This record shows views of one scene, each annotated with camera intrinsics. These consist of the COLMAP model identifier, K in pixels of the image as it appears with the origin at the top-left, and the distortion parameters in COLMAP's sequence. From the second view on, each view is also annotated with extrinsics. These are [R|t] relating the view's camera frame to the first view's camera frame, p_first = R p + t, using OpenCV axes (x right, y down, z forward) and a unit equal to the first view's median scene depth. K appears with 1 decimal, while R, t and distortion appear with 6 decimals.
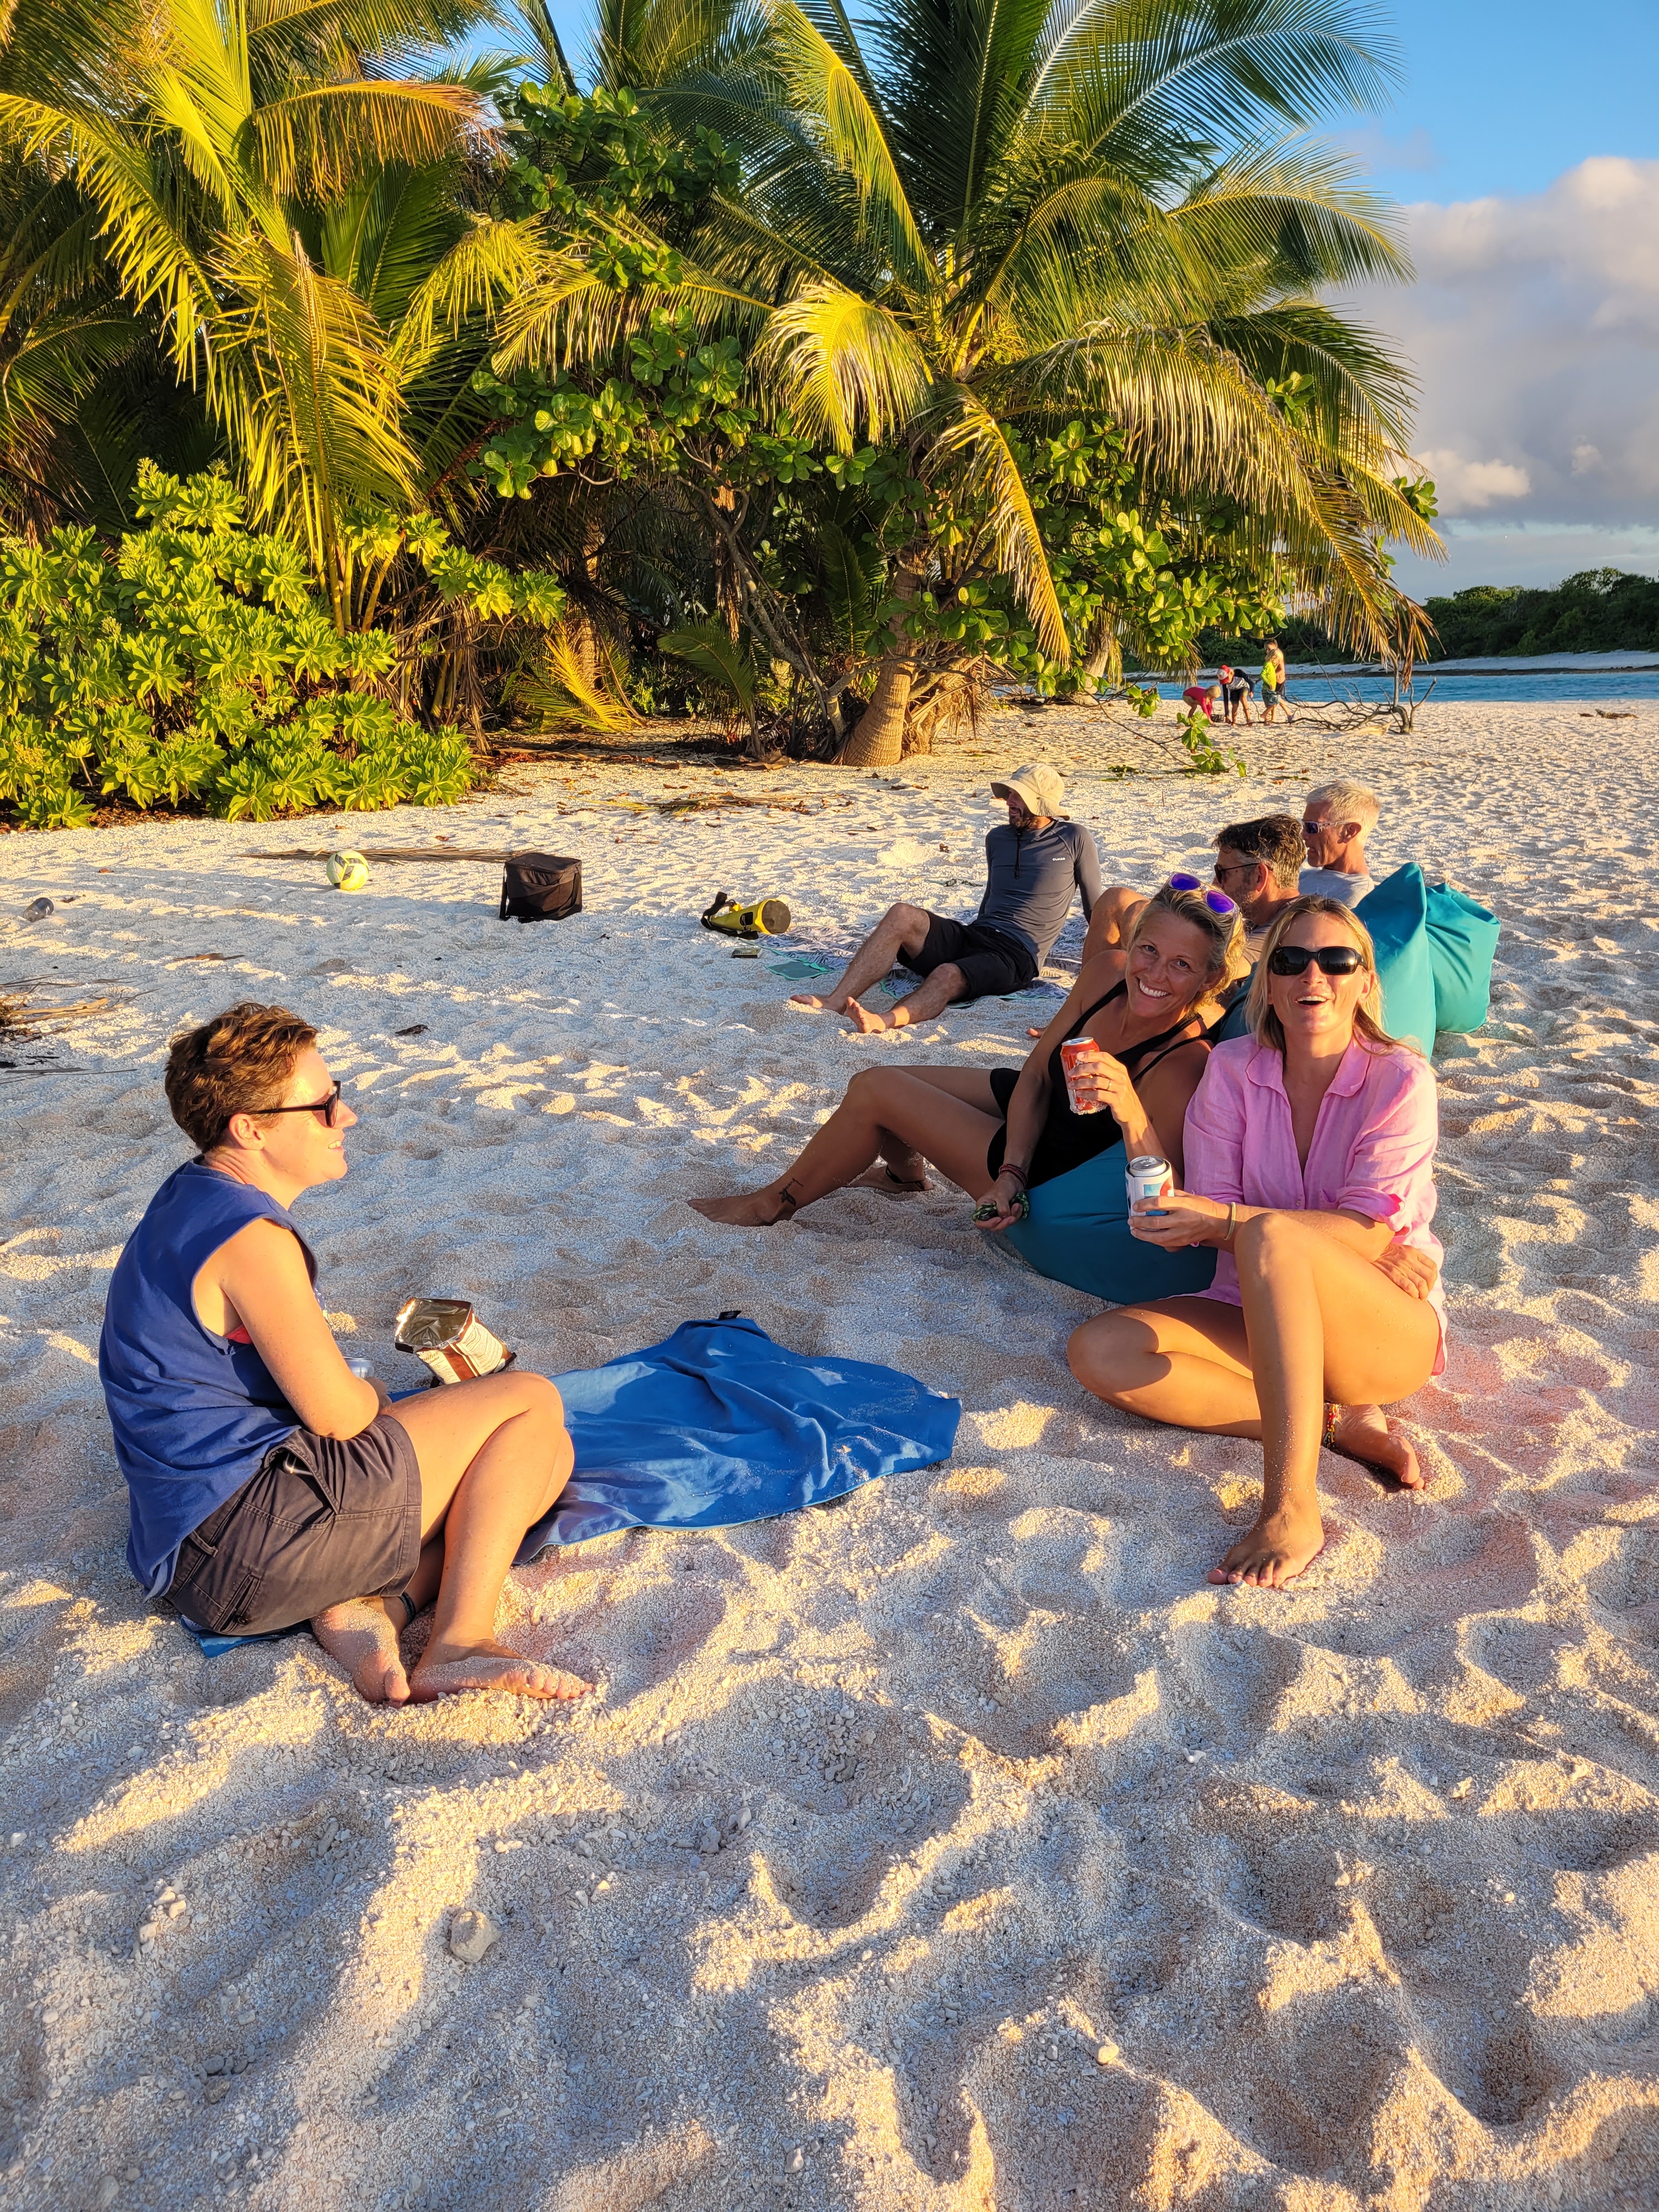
lens RADIAL K [[1673.3, 0, 807.7], [0, 1673.3, 1121.2], [0, 0, 1]] dist [0.039134, -0.012312]
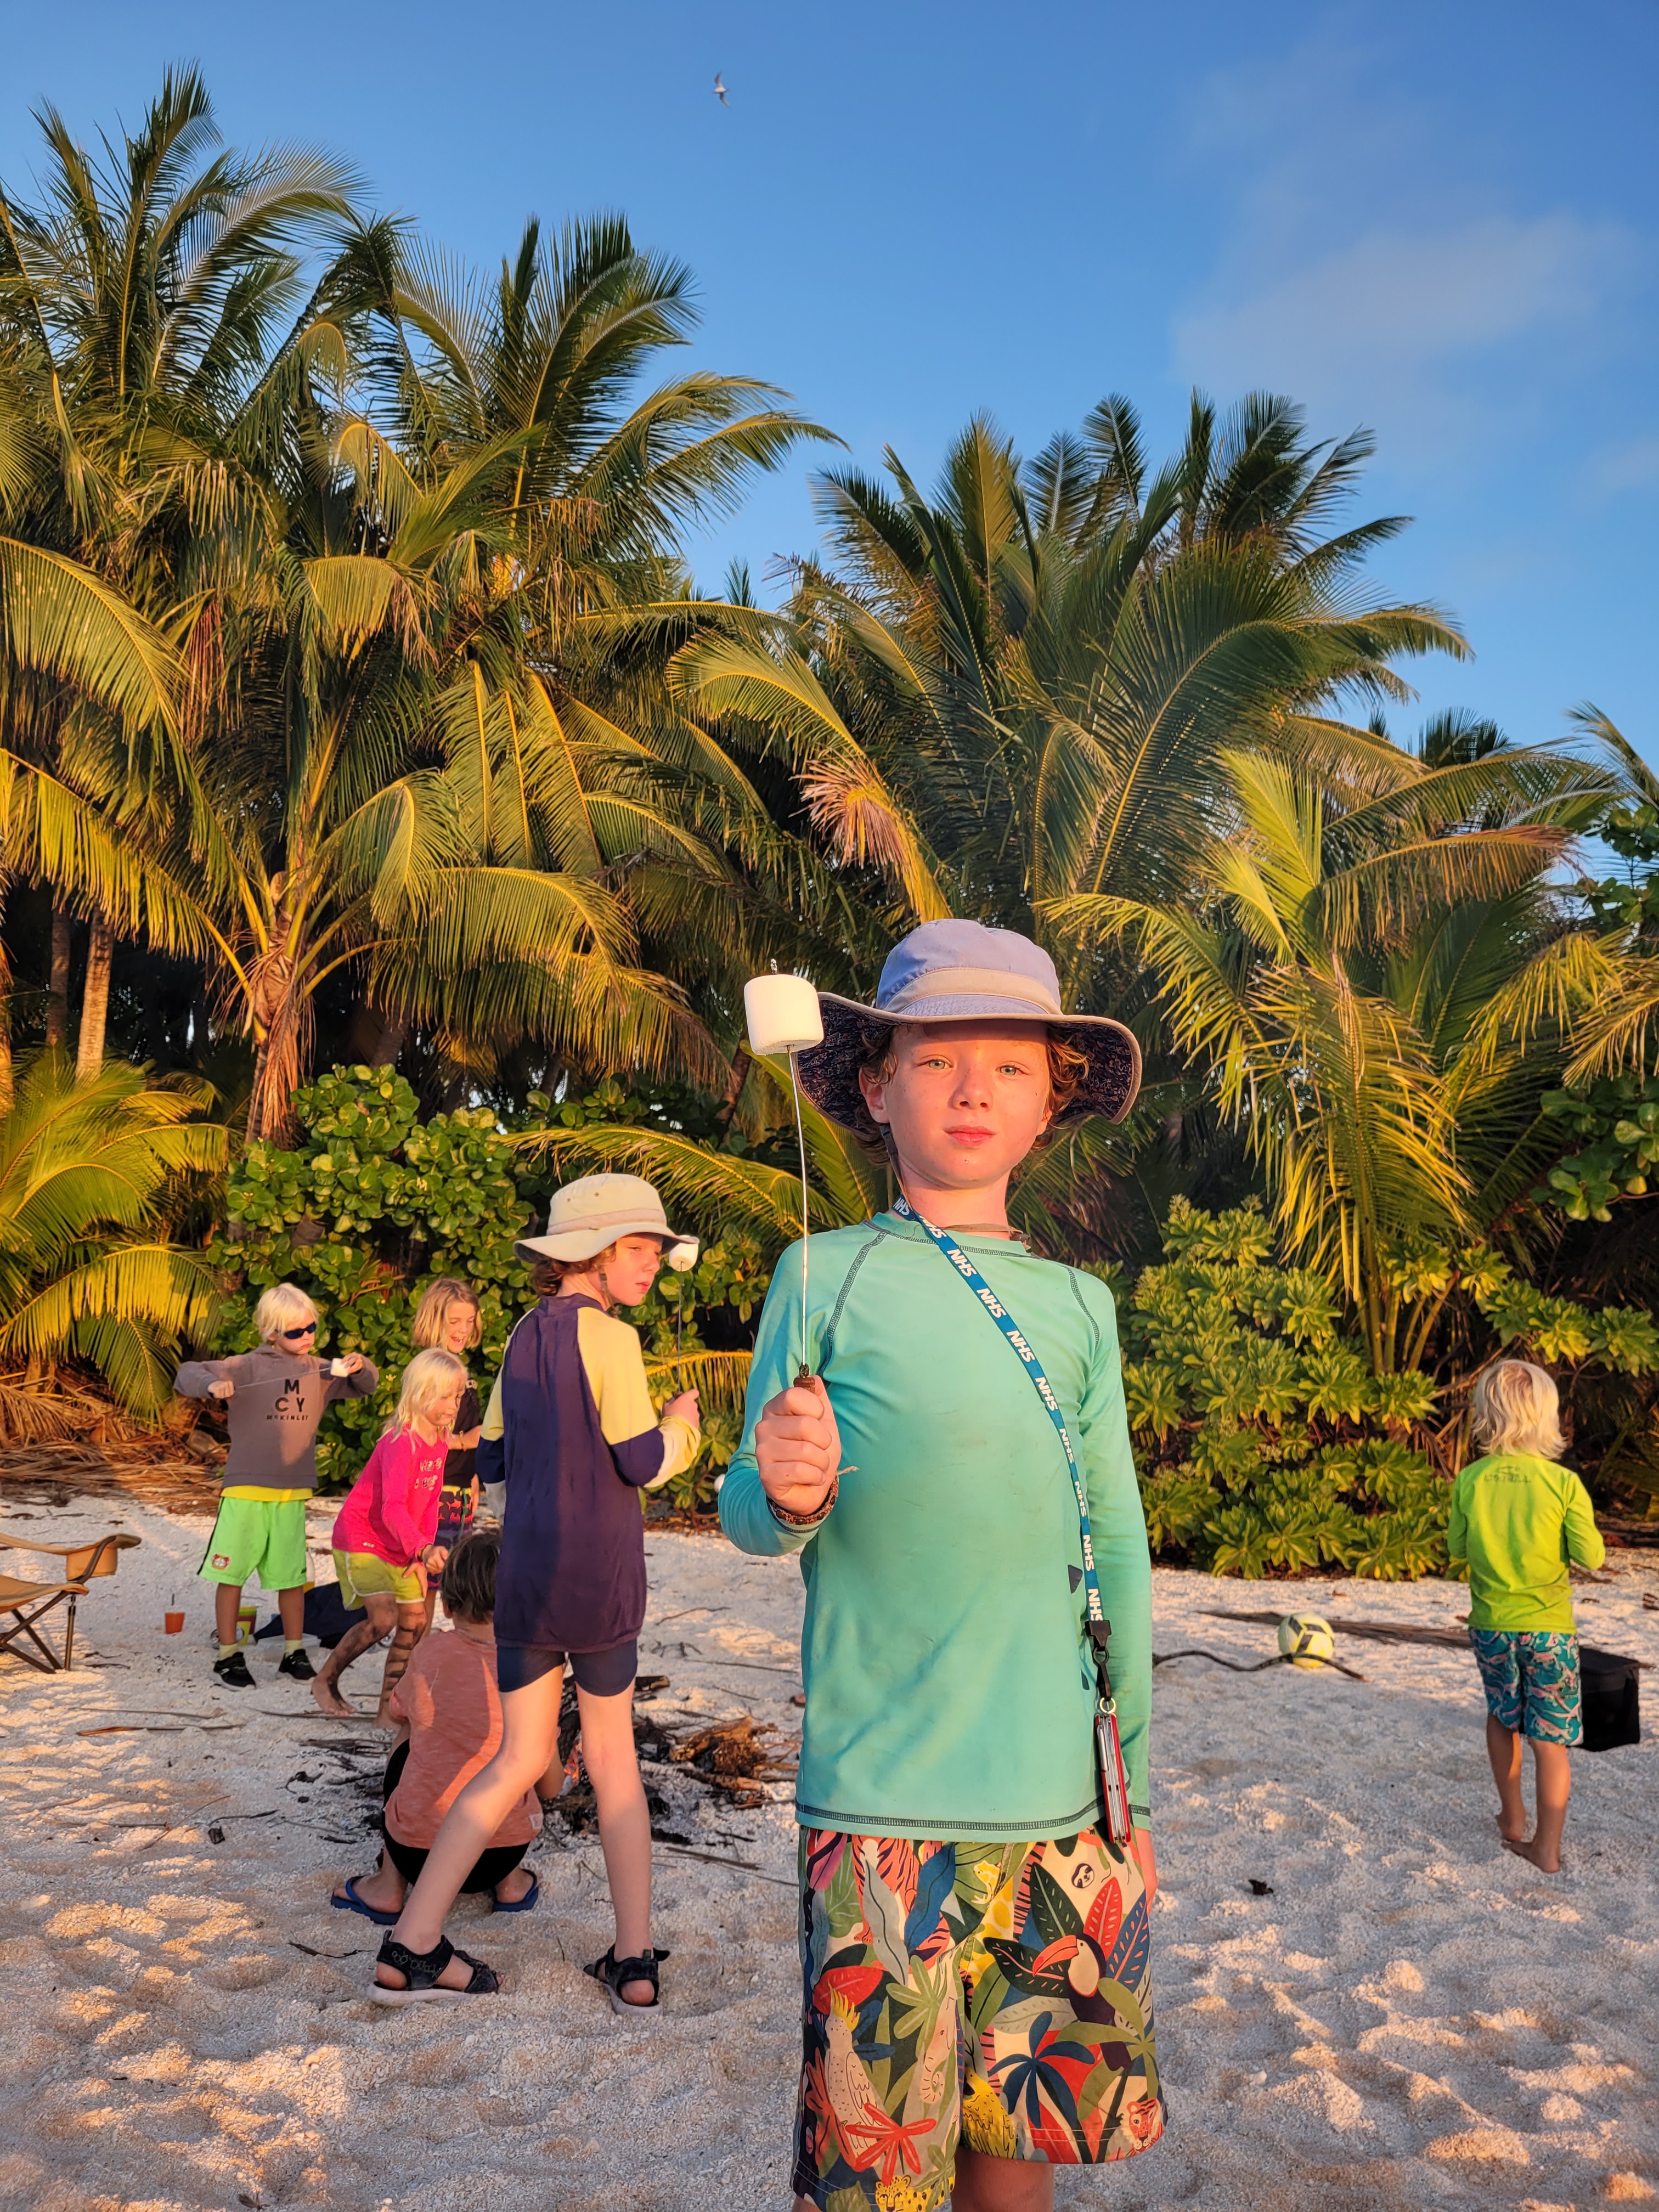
lens RADIAL K [[1673.3, 0, 815.7], [0, 1673.3, 1117.6], [0, 0, 1]] dist [0.039134, -0.012312]
pose [[0.814703, -0.066197, -0.576088, -0.001637], [-0.197805, 0.902152, -0.383400, -0.019912], [0.545098, 0.426310, 0.721891, 0.168192]]
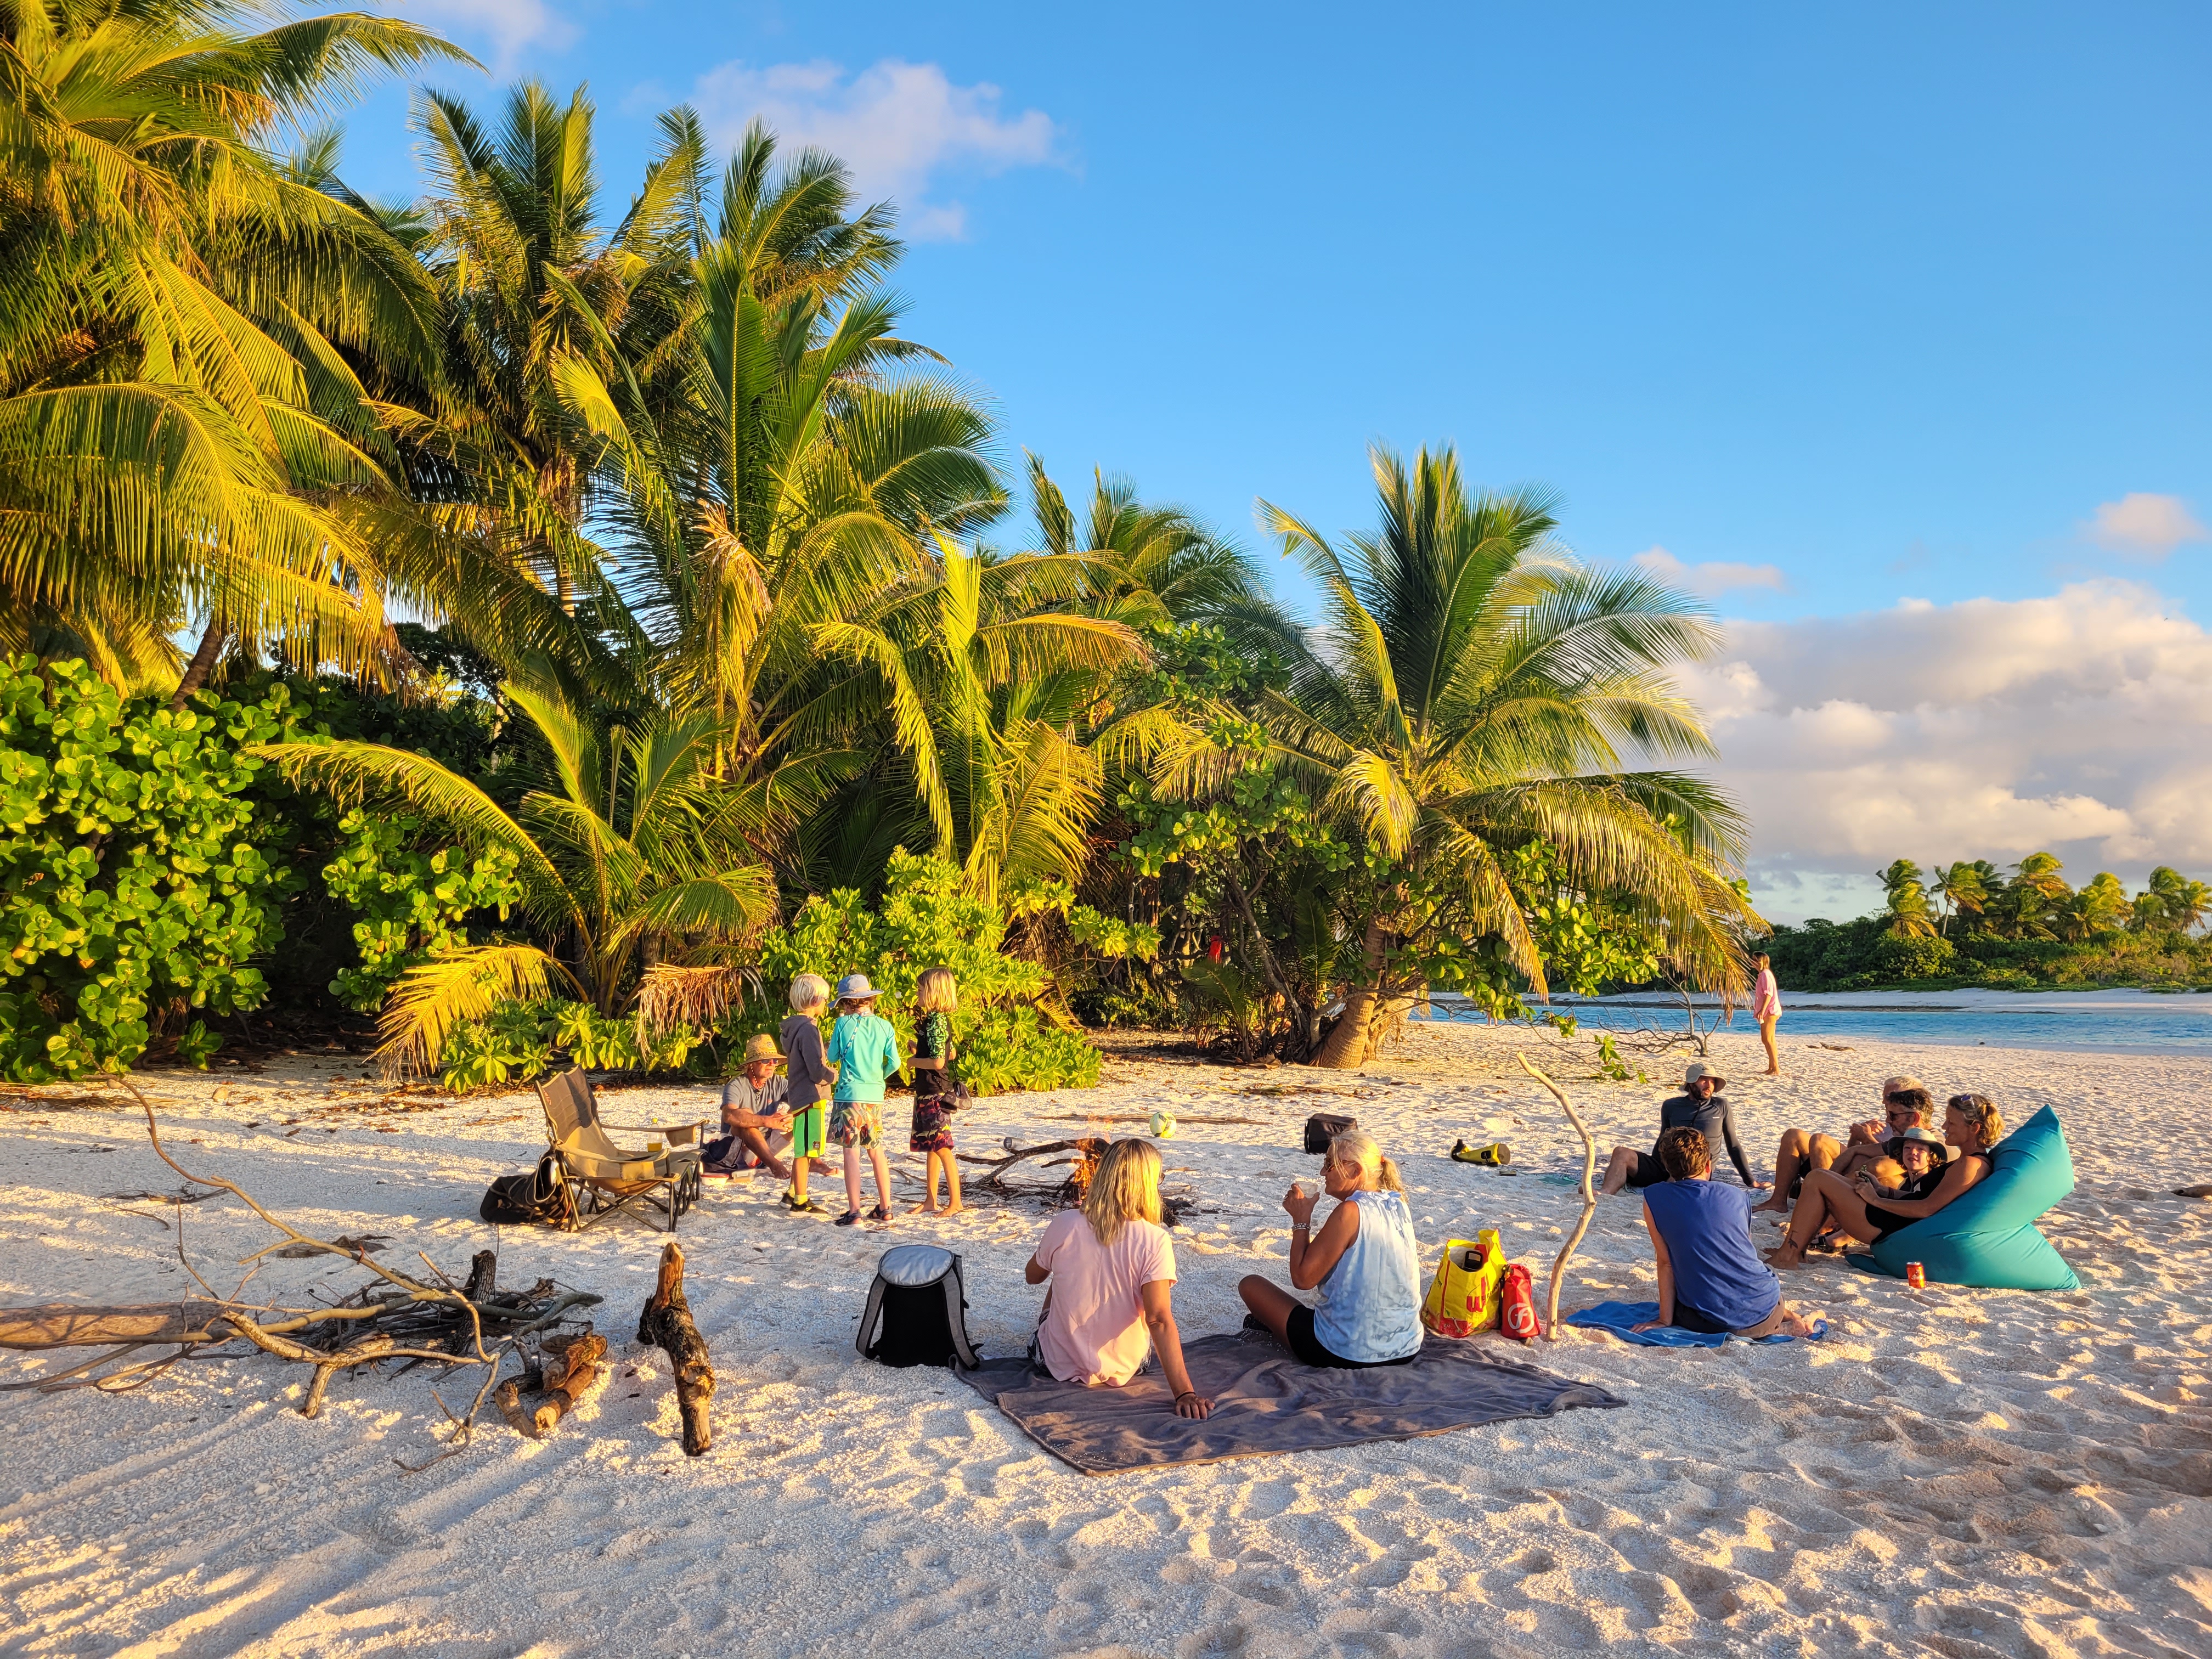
lens RADIAL K [[1673.3, 0, 1128.5], [0, 1673.3, 832.4], [0, 0, 1]] dist [0.039134, -0.012312]
pose [[0.997328, 0.032685, 0.065333, -0.291063], [-0.008142, 0.938487, -0.345219, 0.087016], [-0.072598, 0.343765, 0.936245, -0.349081]]
